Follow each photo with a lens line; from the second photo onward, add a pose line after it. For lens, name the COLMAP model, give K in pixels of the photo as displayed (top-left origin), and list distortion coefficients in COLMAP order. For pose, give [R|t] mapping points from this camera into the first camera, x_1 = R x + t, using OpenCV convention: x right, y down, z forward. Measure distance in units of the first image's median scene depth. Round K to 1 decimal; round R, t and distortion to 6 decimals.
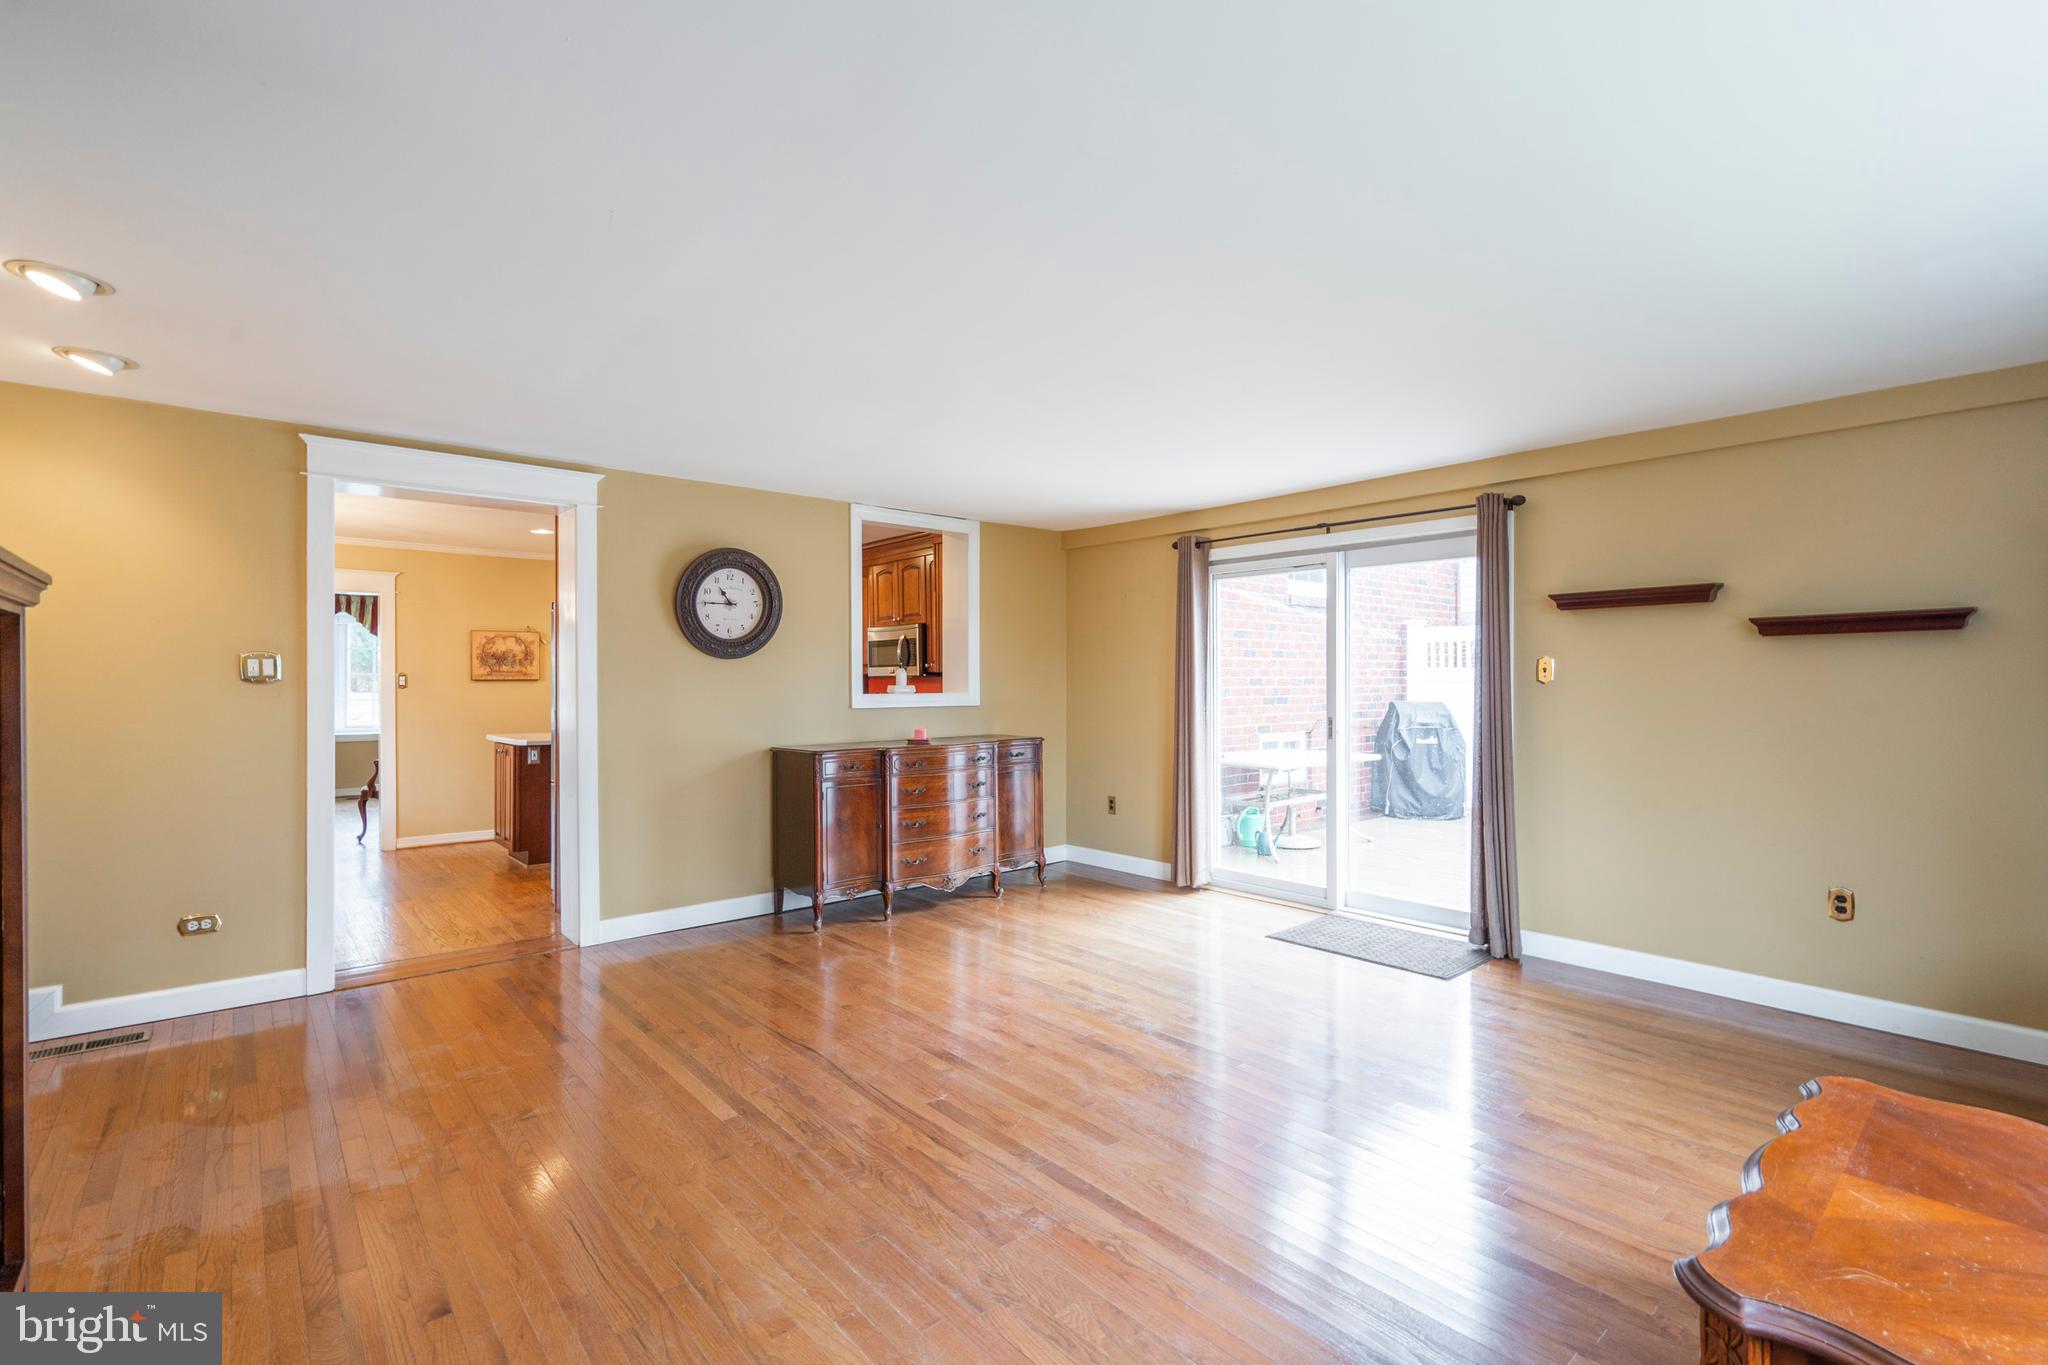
lens RADIAL K [[935.7, 0, 1024.0], [0, 935.7, 682.5], [0, 0, 1]] dist [-0.015285, -0.000308]
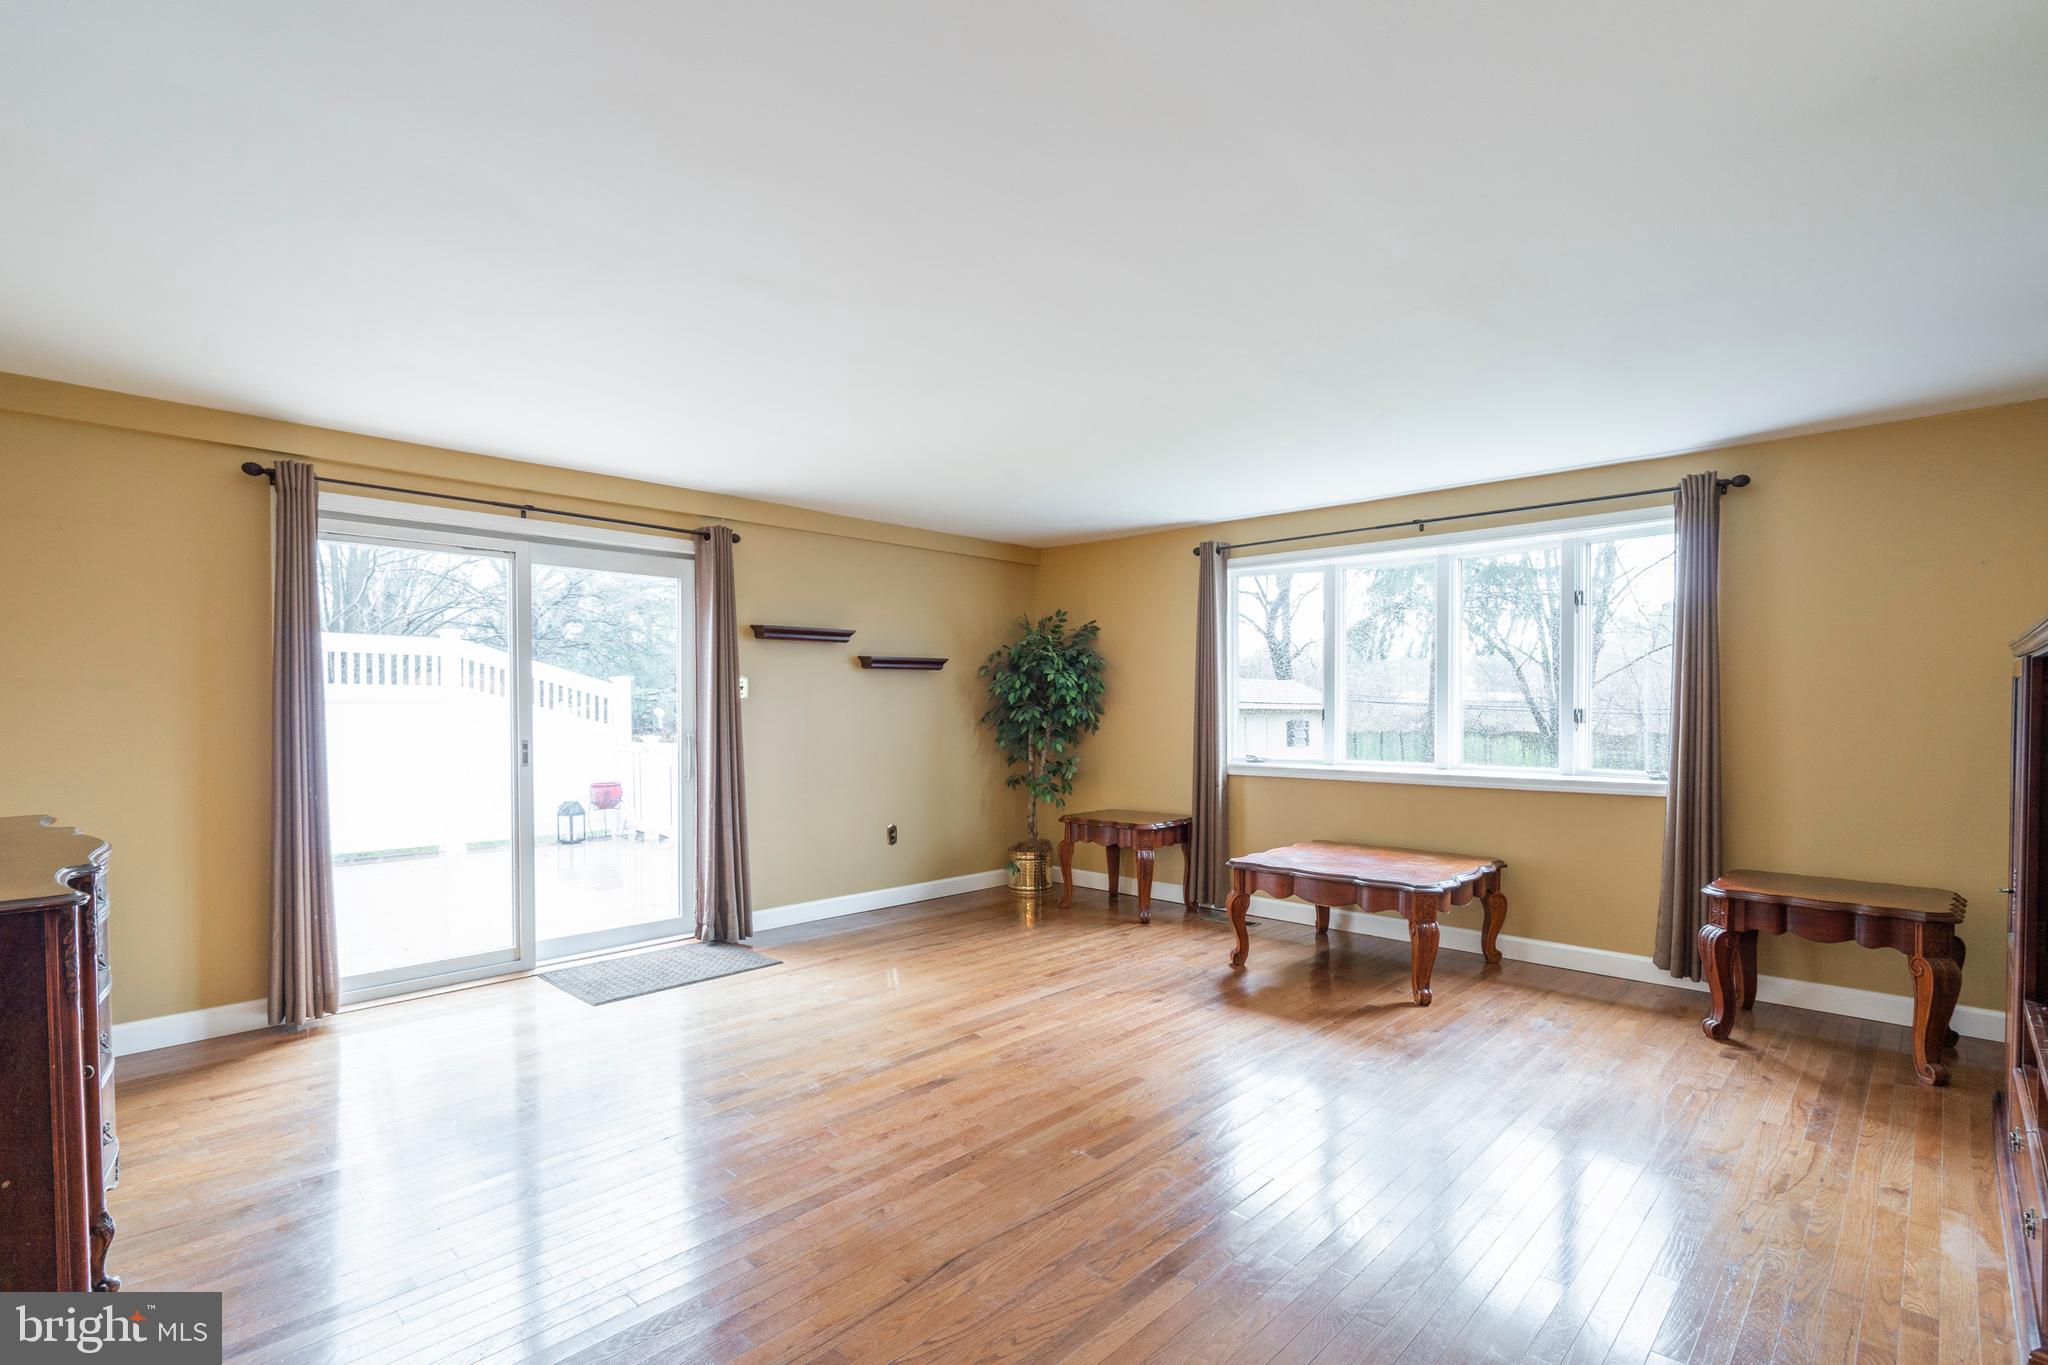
lens RADIAL K [[955.4, 0, 1017.0], [0, 955.4, 728.5], [0, 0, 1]] dist [-0.000071, -0.000094]
pose [[-0.090405, -0.028700, 0.995492, -0.756831], [0.001178, 0.999581, 0.028924, 0.003601], [-0.995904, 0.003787, -0.090333, 0.868928]]
